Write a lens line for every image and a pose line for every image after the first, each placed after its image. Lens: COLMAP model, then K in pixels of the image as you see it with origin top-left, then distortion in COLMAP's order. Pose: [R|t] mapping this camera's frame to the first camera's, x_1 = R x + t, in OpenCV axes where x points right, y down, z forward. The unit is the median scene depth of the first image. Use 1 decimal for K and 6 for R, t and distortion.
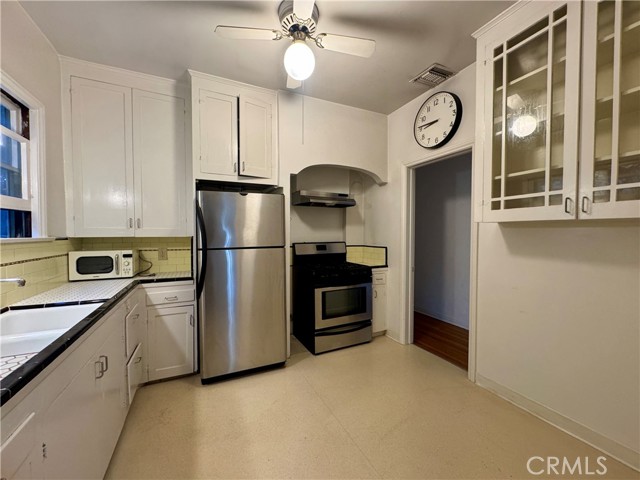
lens RADIAL K [[253.2, 0, 320.0], [0, 253.2, 240.0], [0, 0, 1]] dist [-0.002073, -0.000077]
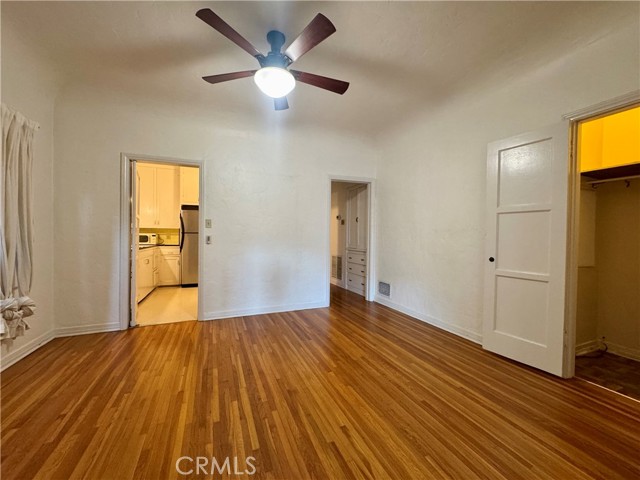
lens RADIAL K [[253.2, 0, 320.0], [0, 253.2, 240.0], [0, 0, 1]] dist [-0.002073, -0.000077]
pose [[0.998494, 0.015499, -0.052623, 0.987661], [-0.016094, 0.999811, -0.010910, 0.104889], [0.052444, 0.011740, 0.998555, -1.377893]]
